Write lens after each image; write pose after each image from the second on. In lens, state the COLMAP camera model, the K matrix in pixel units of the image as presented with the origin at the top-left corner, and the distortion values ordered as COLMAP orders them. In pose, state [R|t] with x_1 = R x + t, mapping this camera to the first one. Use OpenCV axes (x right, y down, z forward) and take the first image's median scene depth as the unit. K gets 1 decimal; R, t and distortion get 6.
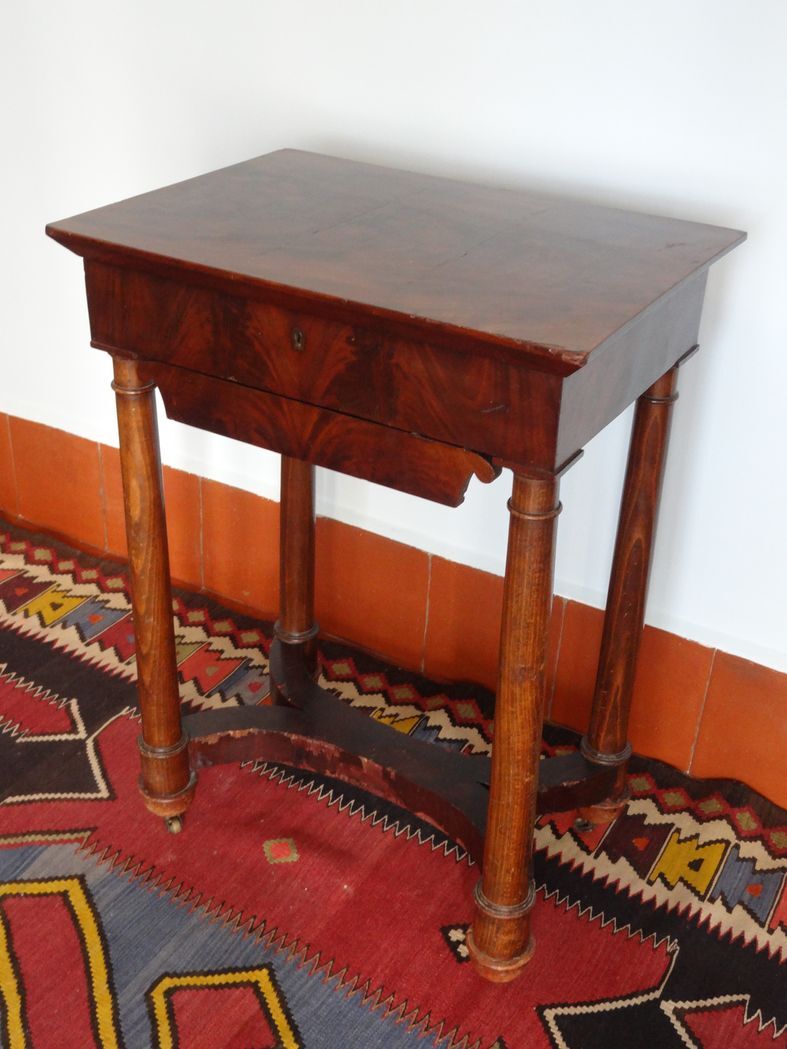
lens RADIAL K [[1227.8, 0, 393.5], [0, 1227.8, 524.5], [0, 0, 1]] dist [0.002394, 0.013787]
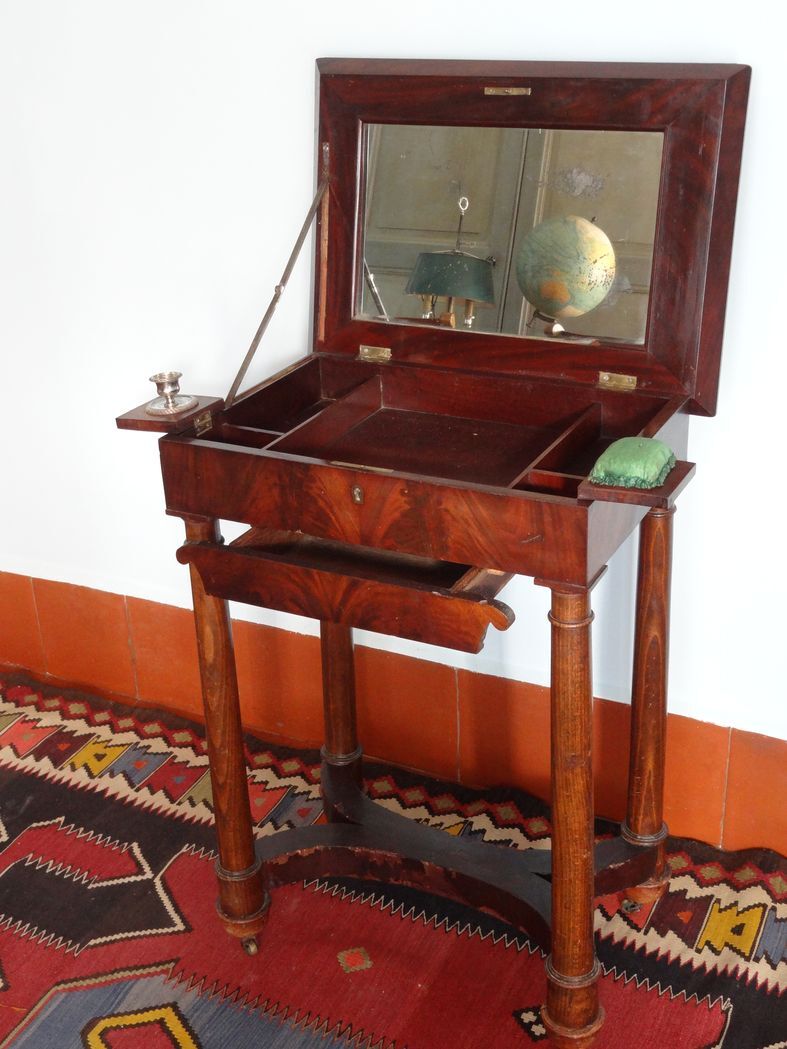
lens RADIAL K [[1339.8, 0, 399.9], [0, 1339.8, 515.1], [0, 0, 1]] dist [0.000350, 0.021057]
pose [[0.994703, -0.093133, 0.043497, -0.075503], [0.096948, 0.990658, -0.095901, -0.002559], [-0.034159, 0.099610, 0.994440, -0.228065]]
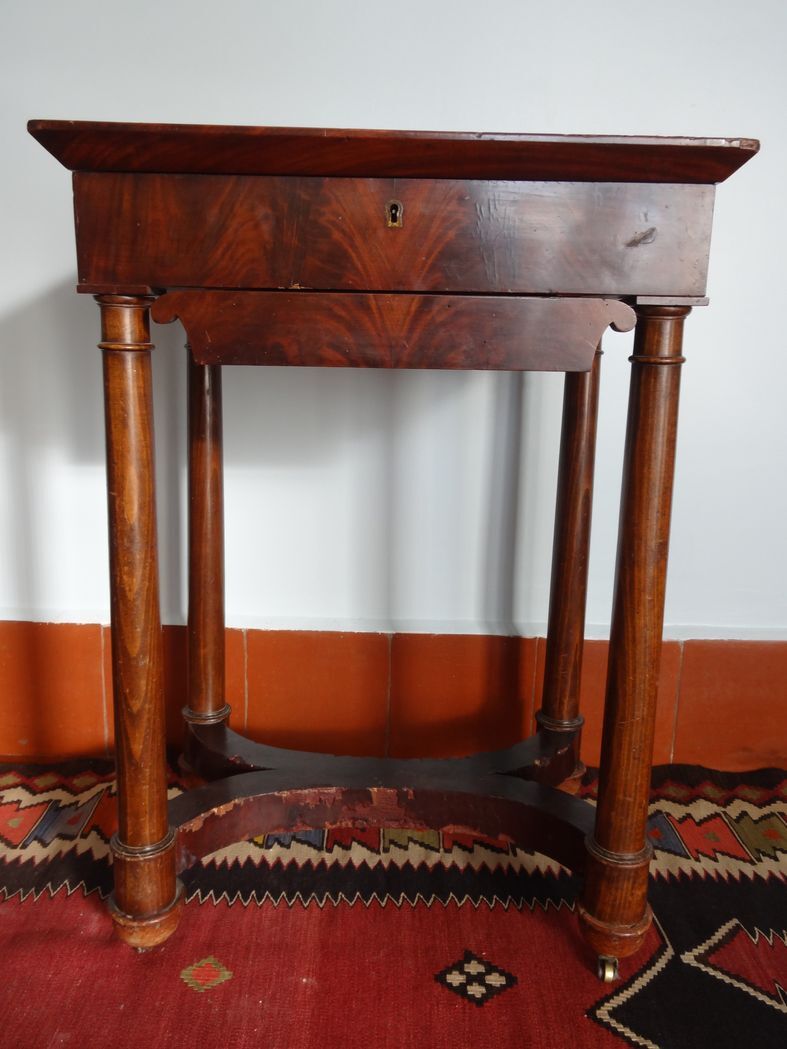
lens RADIAL K [[848.0, 0, 379.5], [0, 848.0, 521.6], [0, 0, 1]] dist [0.000763, -0.000558]
pose [[0.856914, -0.121700, 0.500887, -0.337896], [0.259914, 0.941167, -0.215984, 0.153304], [-0.445133, 0.315268, 0.838131, 0.441947]]
